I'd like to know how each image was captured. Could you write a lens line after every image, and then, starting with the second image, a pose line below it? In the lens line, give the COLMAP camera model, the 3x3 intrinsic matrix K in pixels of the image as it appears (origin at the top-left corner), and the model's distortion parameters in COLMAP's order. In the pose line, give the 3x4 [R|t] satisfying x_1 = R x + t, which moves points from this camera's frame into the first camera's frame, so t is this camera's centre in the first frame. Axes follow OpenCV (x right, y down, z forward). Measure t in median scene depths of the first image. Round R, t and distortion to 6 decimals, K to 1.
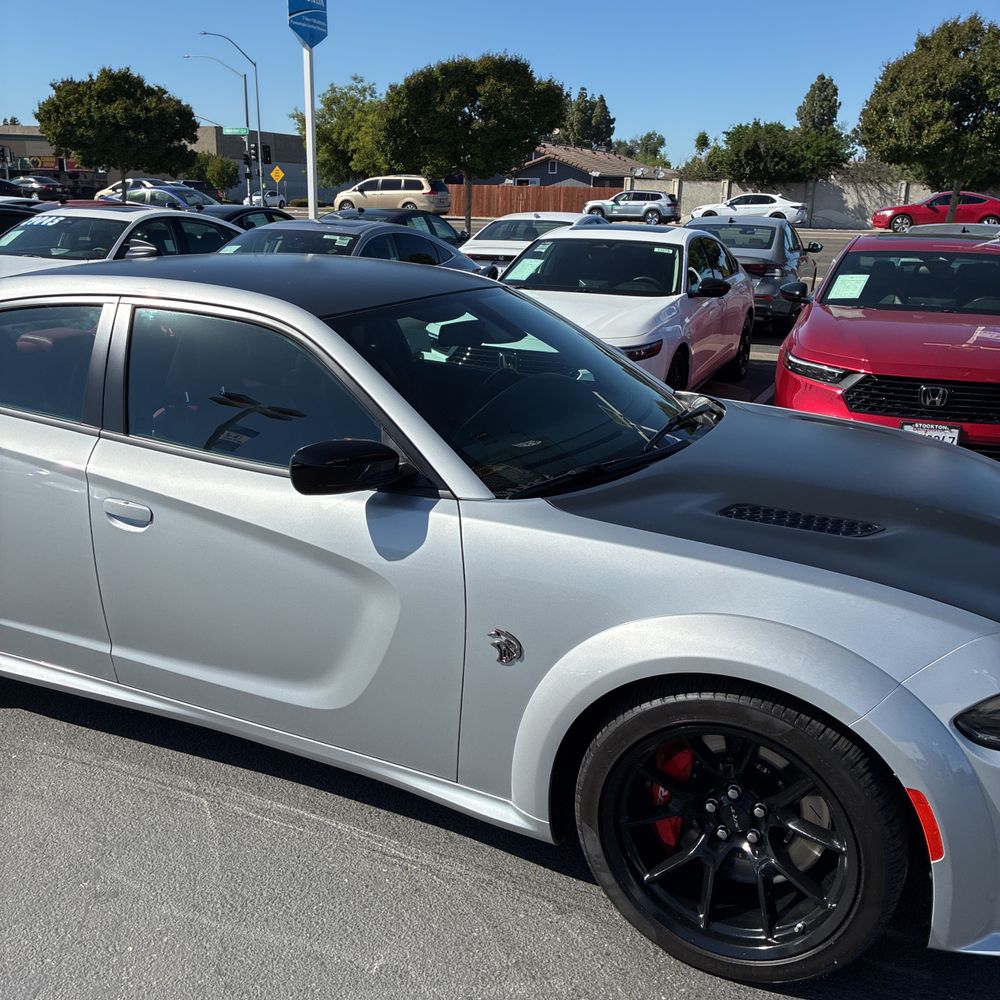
lens RADIAL K [[1018.5, 0, 504.7], [0, 1018.5, 497.2], [0, 0, 1]] dist [0.018337, 0.000000]
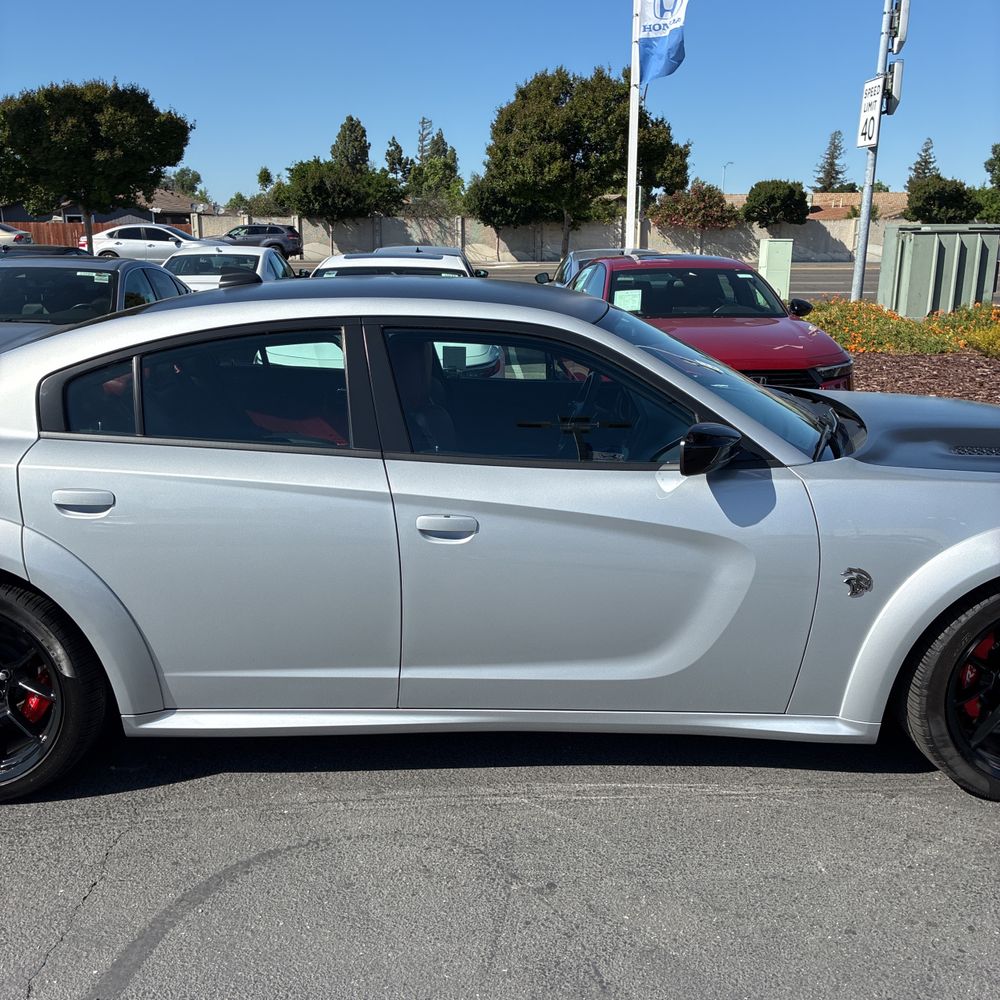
lens RADIAL K [[1018.5, 0, 507.5], [0, 1018.5, 507.9], [0, 0, 1]] dist [0.018337, 0.000000]
pose [[0.905980, -0.124811, 0.404502, -0.127012], [0.134203, 0.990940, 0.005178, -0.000073], [-0.401483, 0.049594, 0.914523, 0.009434]]
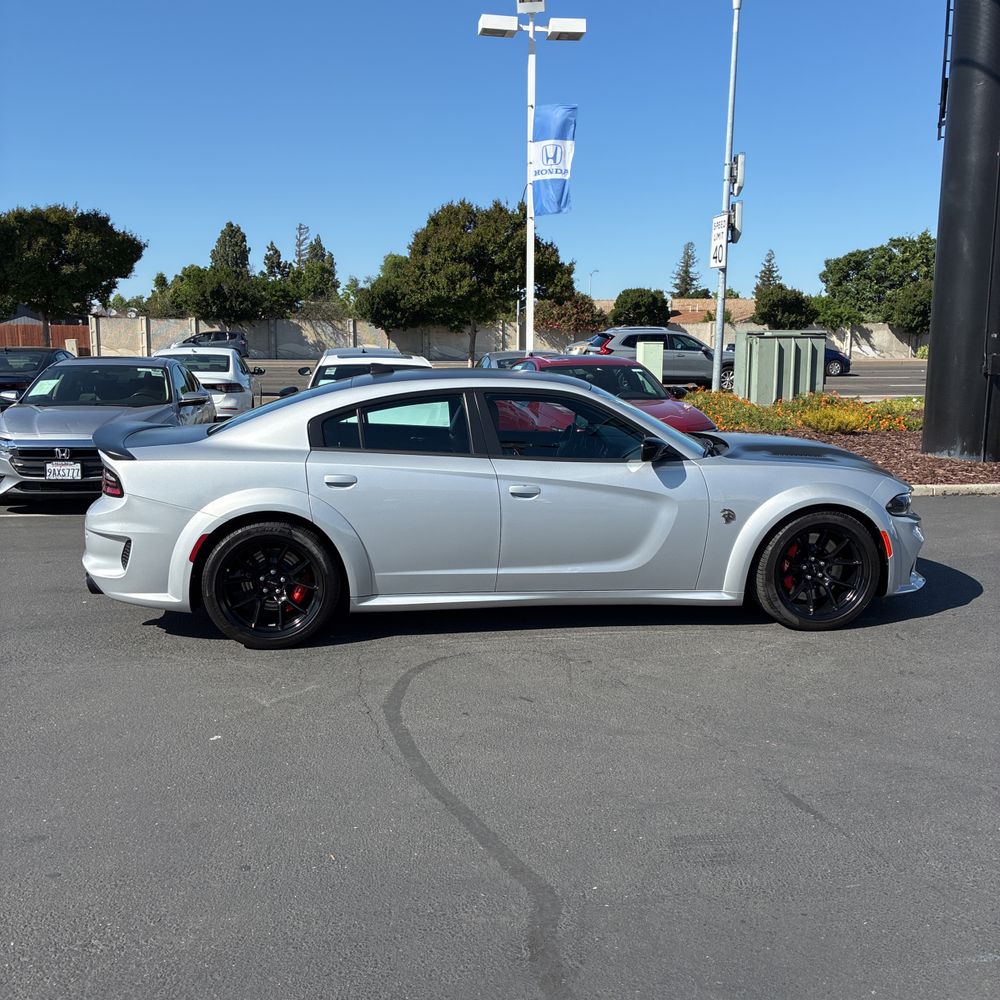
lens RADIAL K [[1018.5, 0, 507.0], [0, 1018.5, 493.4], [0, 0, 1]] dist [0.018337, 0.000000]
pose [[0.847504, -0.096294, 0.521982, -0.253242], [0.162907, 0.983133, -0.083135, 0.031694], [-0.505172, 0.155492, 0.848896, -0.117321]]
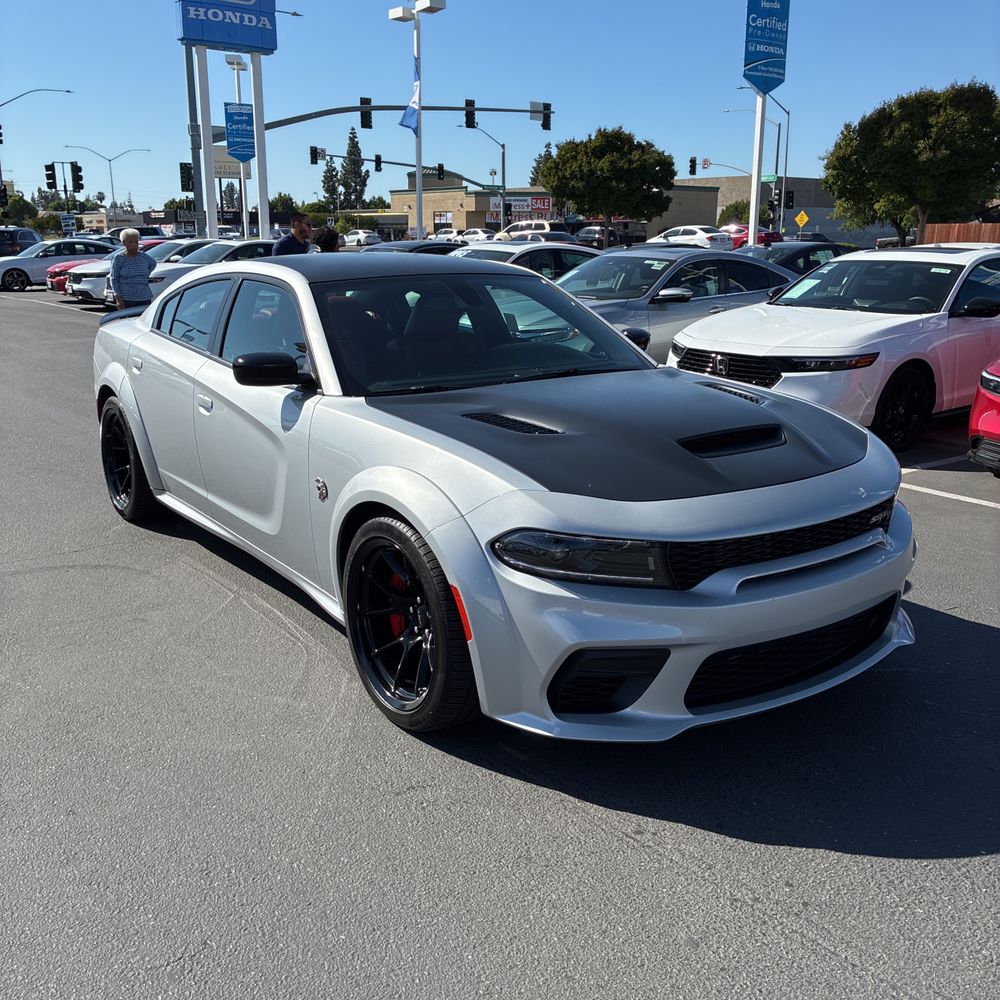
lens RADIAL K [[1018.5, 0, 495.2], [0, 1018.5, 497.5], [0, 0, 1]] dist [0.018337, 0.000000]
pose [[0.867322, 0.106421, -0.486237, 0.146070], [-0.127028, 0.991854, -0.009502, 0.021181], [0.481265, 0.070007, 0.873775, -0.031217]]
